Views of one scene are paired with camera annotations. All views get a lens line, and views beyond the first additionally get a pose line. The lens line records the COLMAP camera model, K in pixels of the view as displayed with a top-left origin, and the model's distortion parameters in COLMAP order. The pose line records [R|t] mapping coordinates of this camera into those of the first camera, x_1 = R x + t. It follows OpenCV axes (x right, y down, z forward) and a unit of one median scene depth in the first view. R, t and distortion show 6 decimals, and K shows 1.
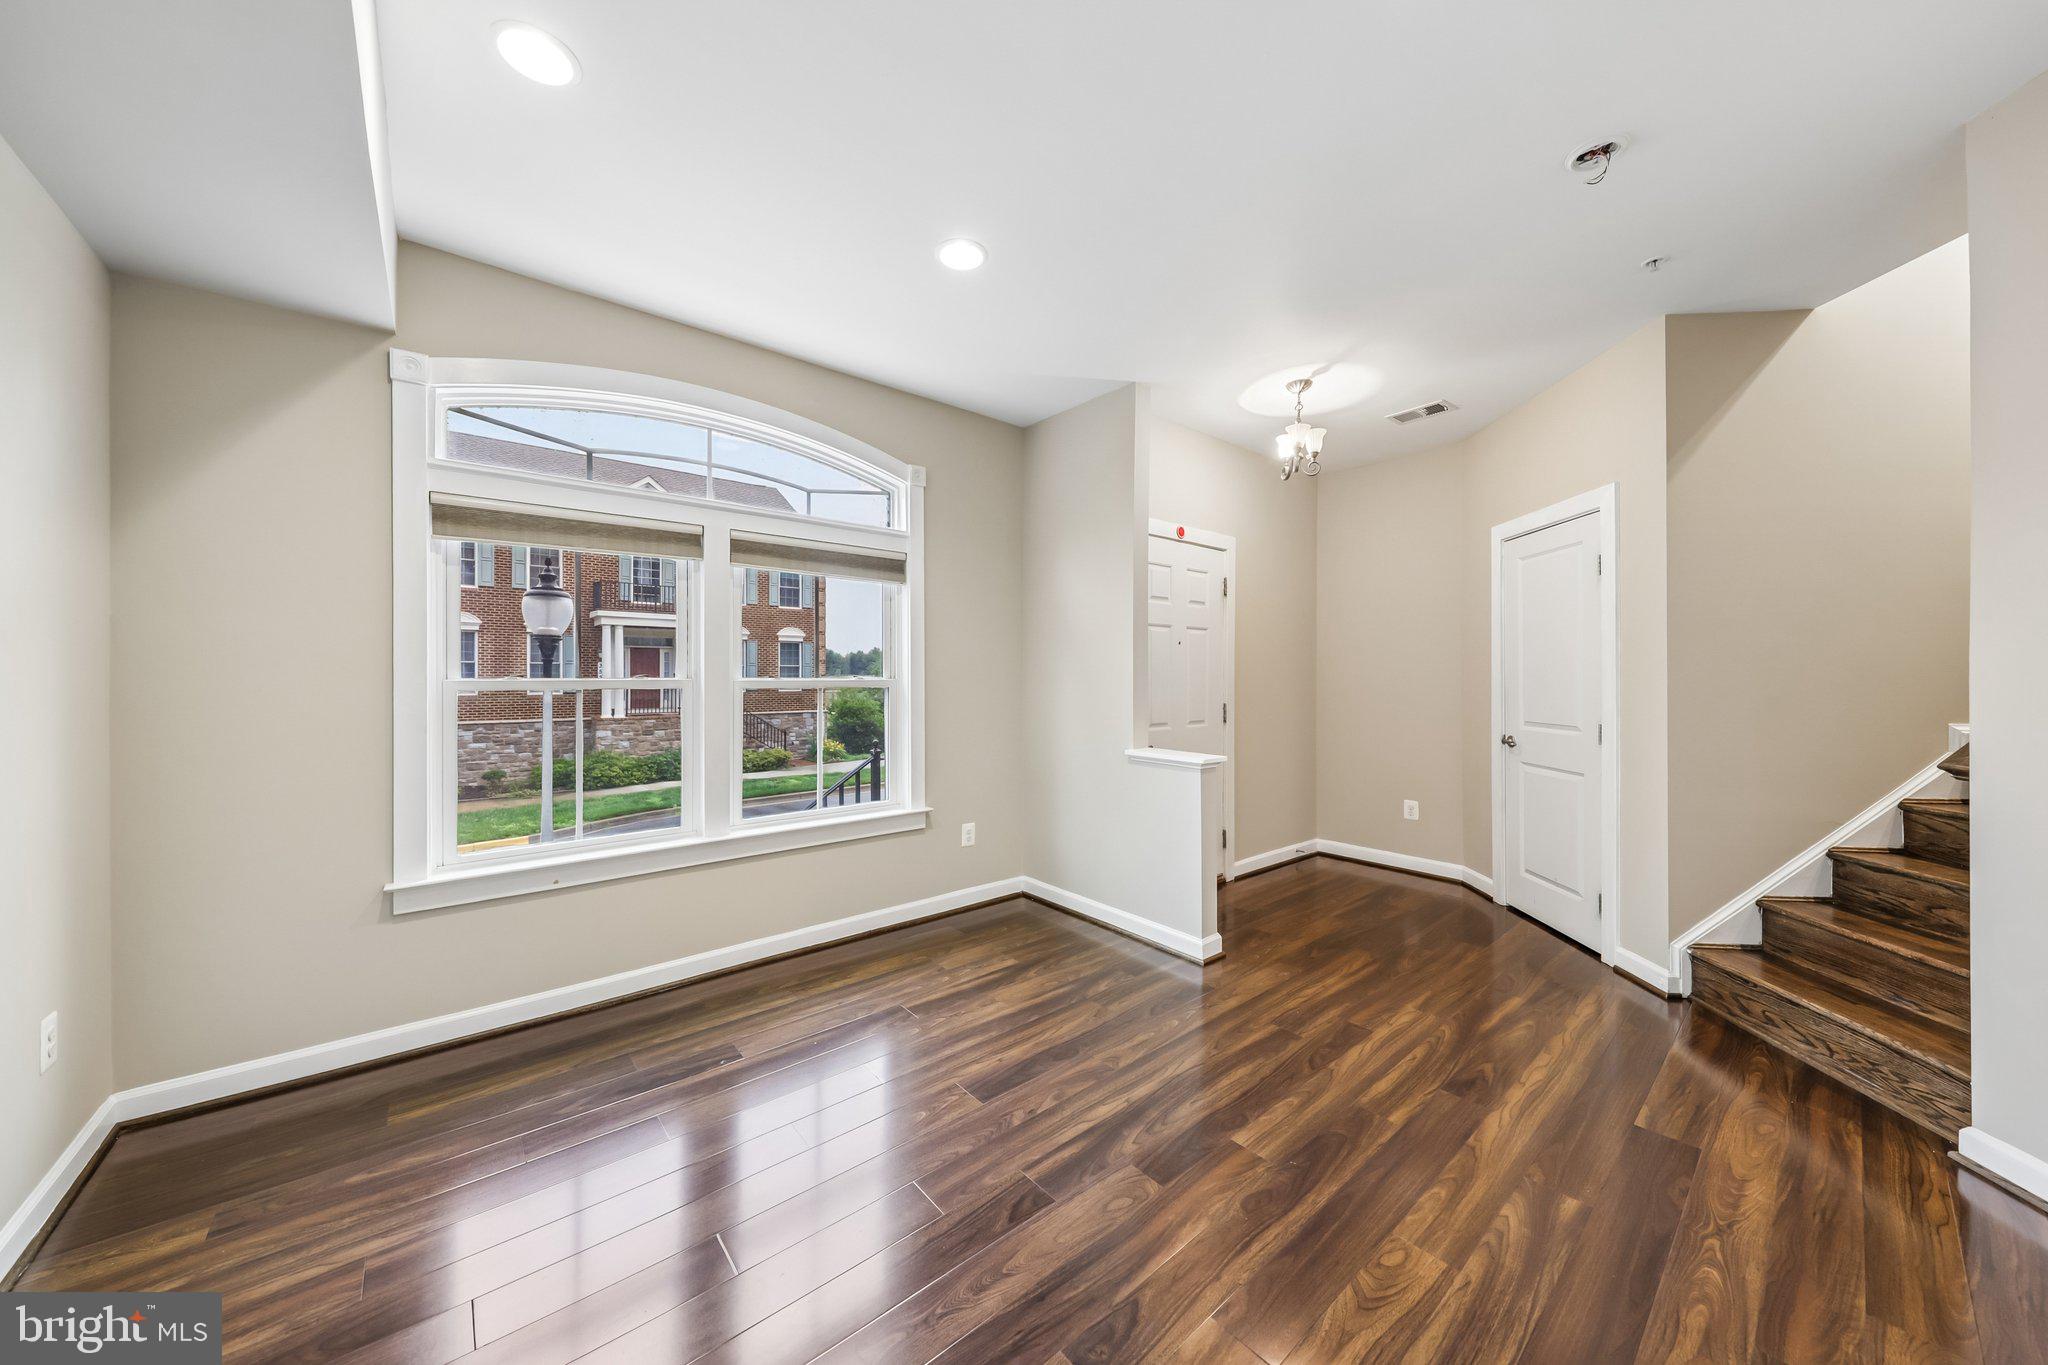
lens RADIAL K [[690.8, 0, 1014.0], [0, 690.8, 681.8], [0, 0, 1]] dist [0.001595, -0.001980]
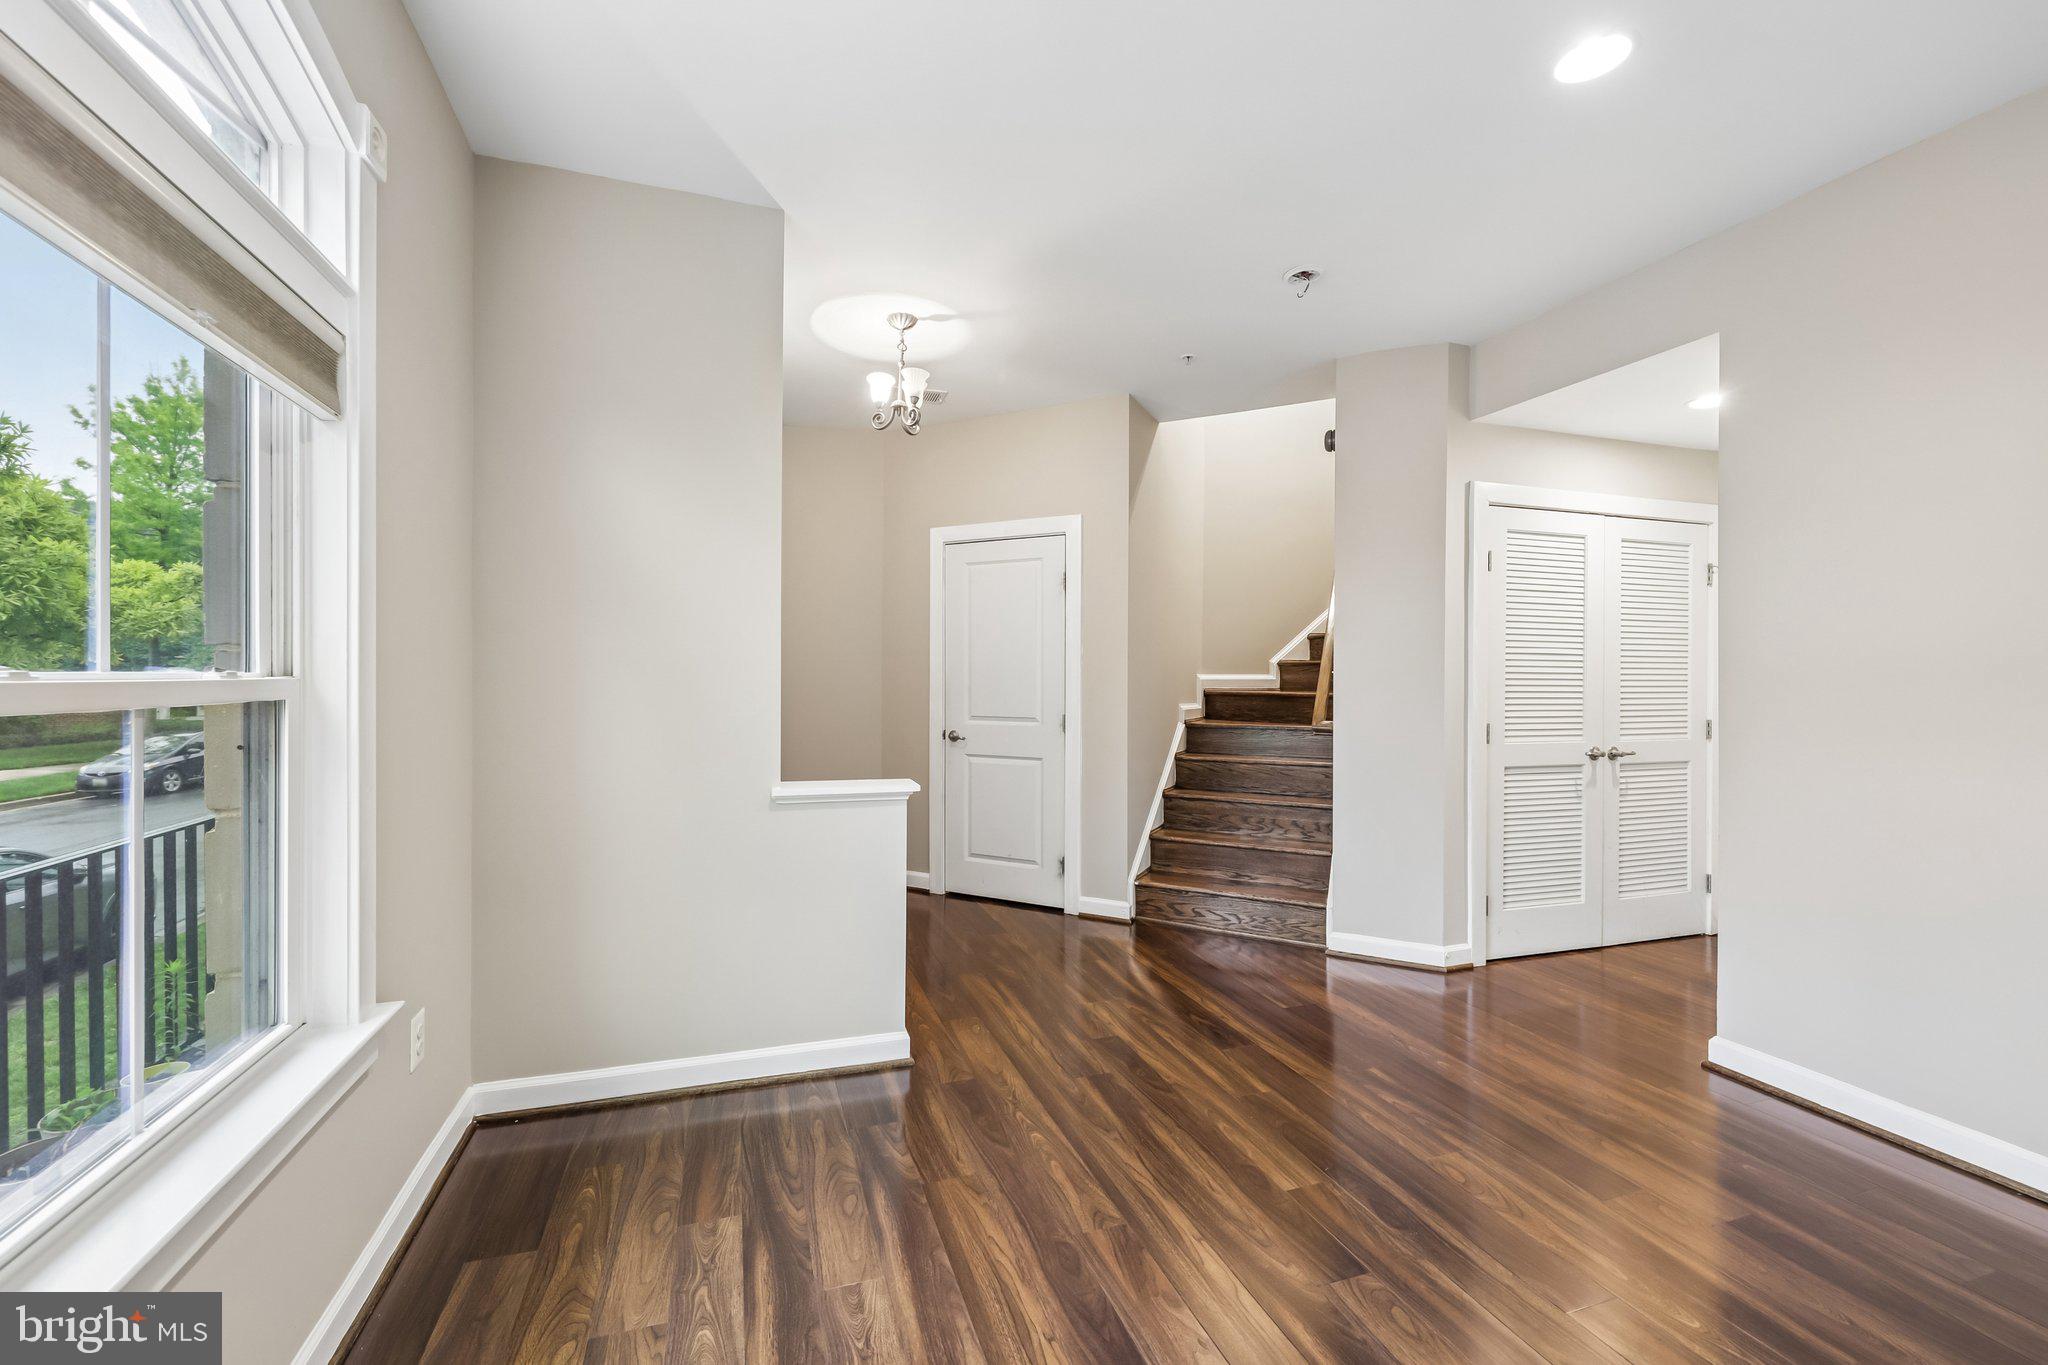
lens RADIAL K [[810.7, 0, 1008.8], [0, 810.7, 680.5], [0, 0, 1]] dist [0.009094, -0.002864]
pose [[0.367428, -0.002688, 0.930048, -0.613298], [0.000708, 0.999996, 0.002610, -0.002222], [-0.930052, -0.000301, 0.367428, 0.726380]]
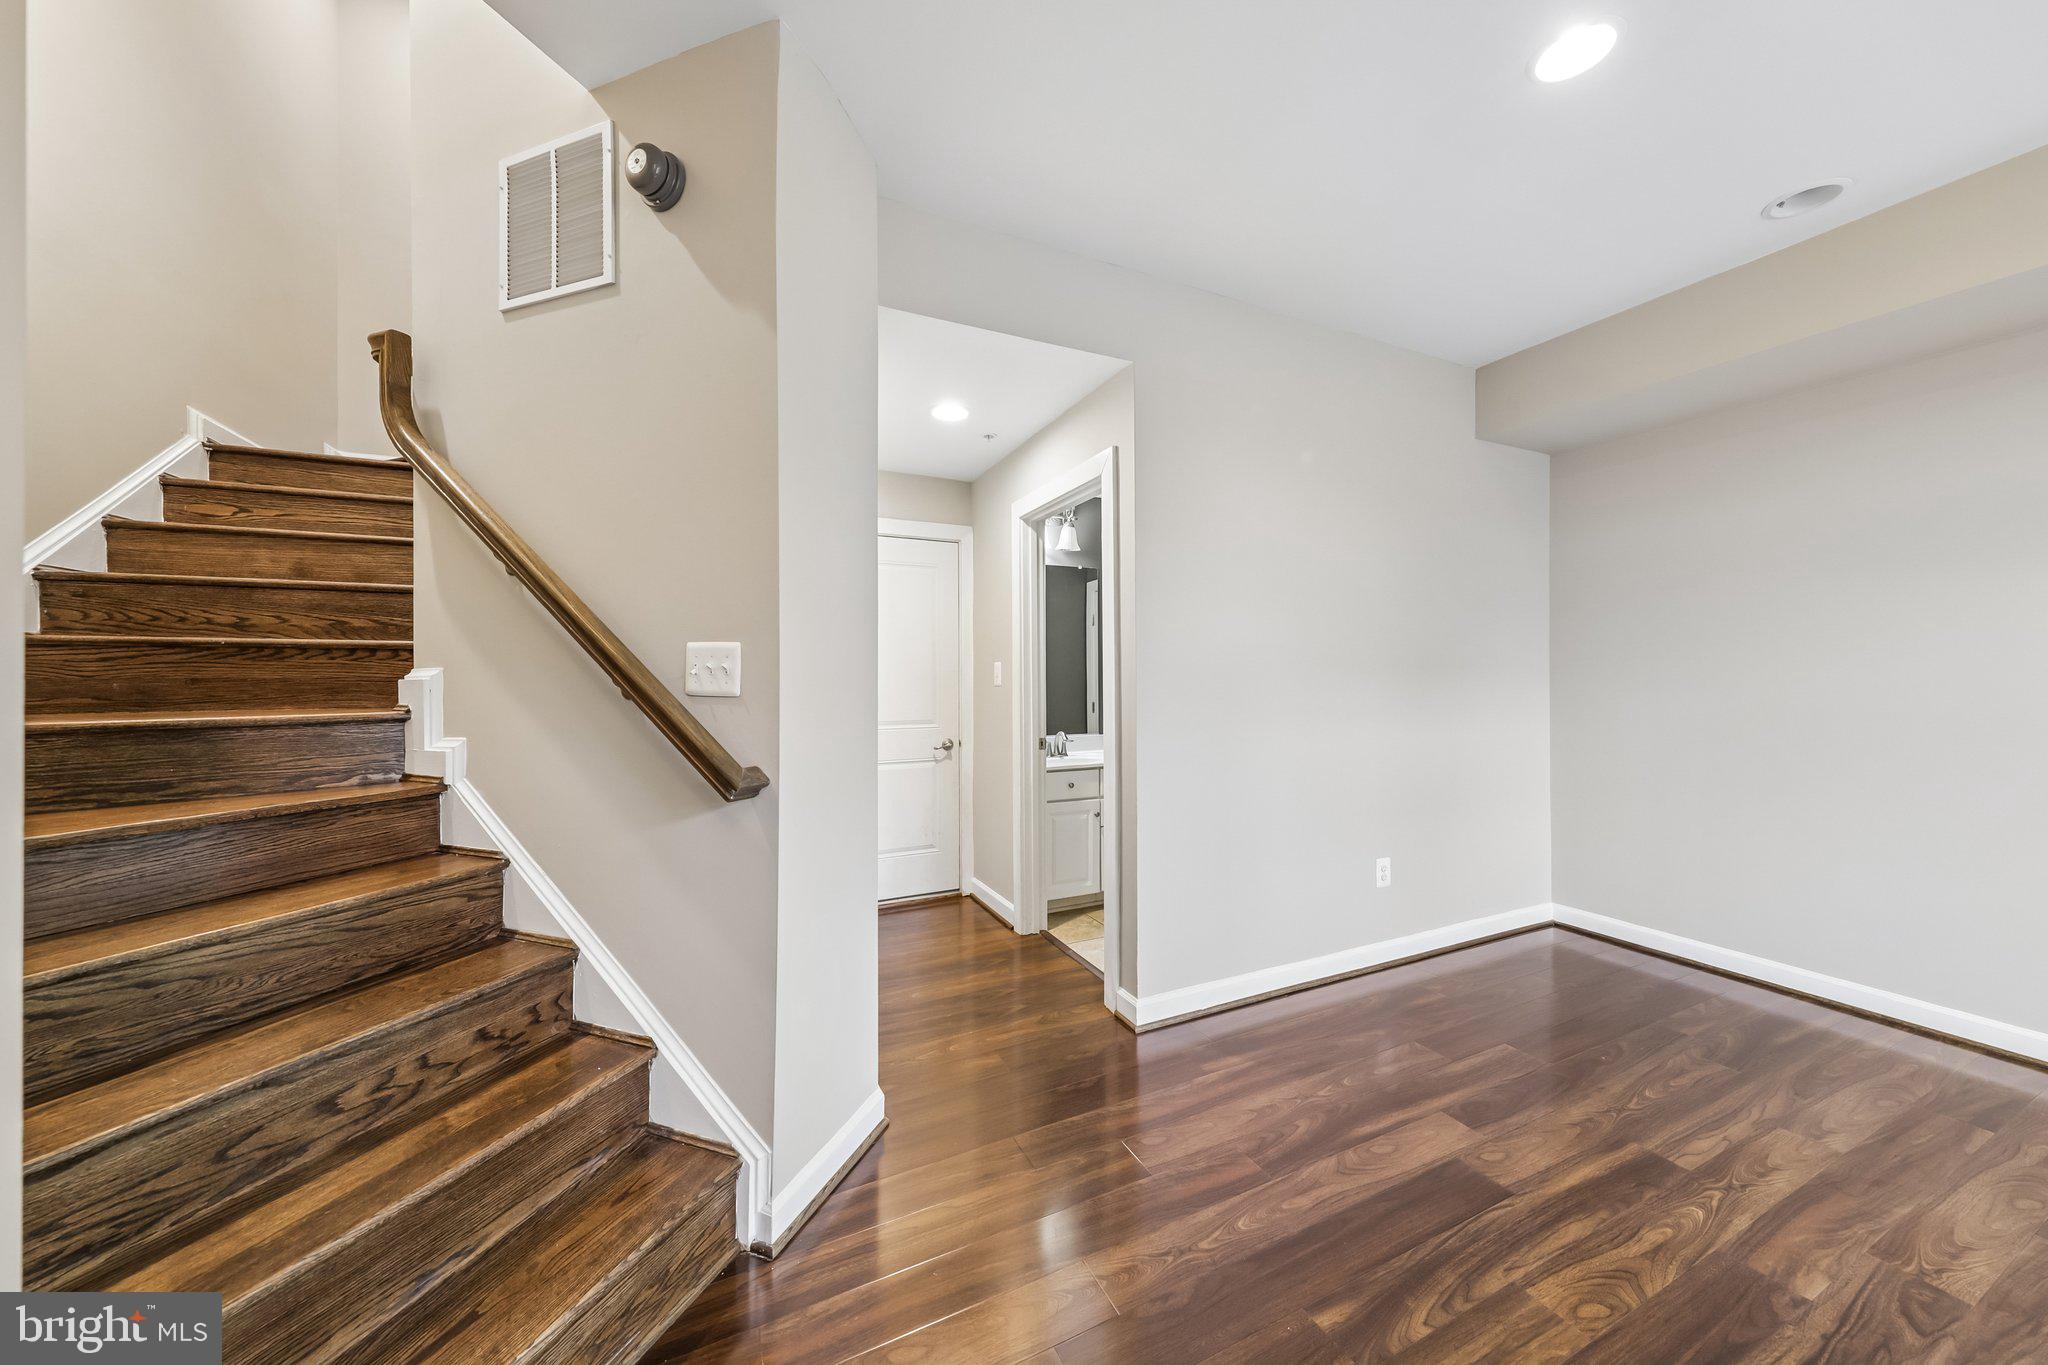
lens RADIAL K [[690.8, 0, 993.5], [0, 690.8, 691.1], [0, 0, 1]] dist [0.001595, -0.001980]
pose [[-0.964325, -0.004440, 0.264686, 0.653172], [0.003230, 0.999588, 0.028535, -0.006248], [-0.264703, 0.028372, -0.963913, 1.253386]]
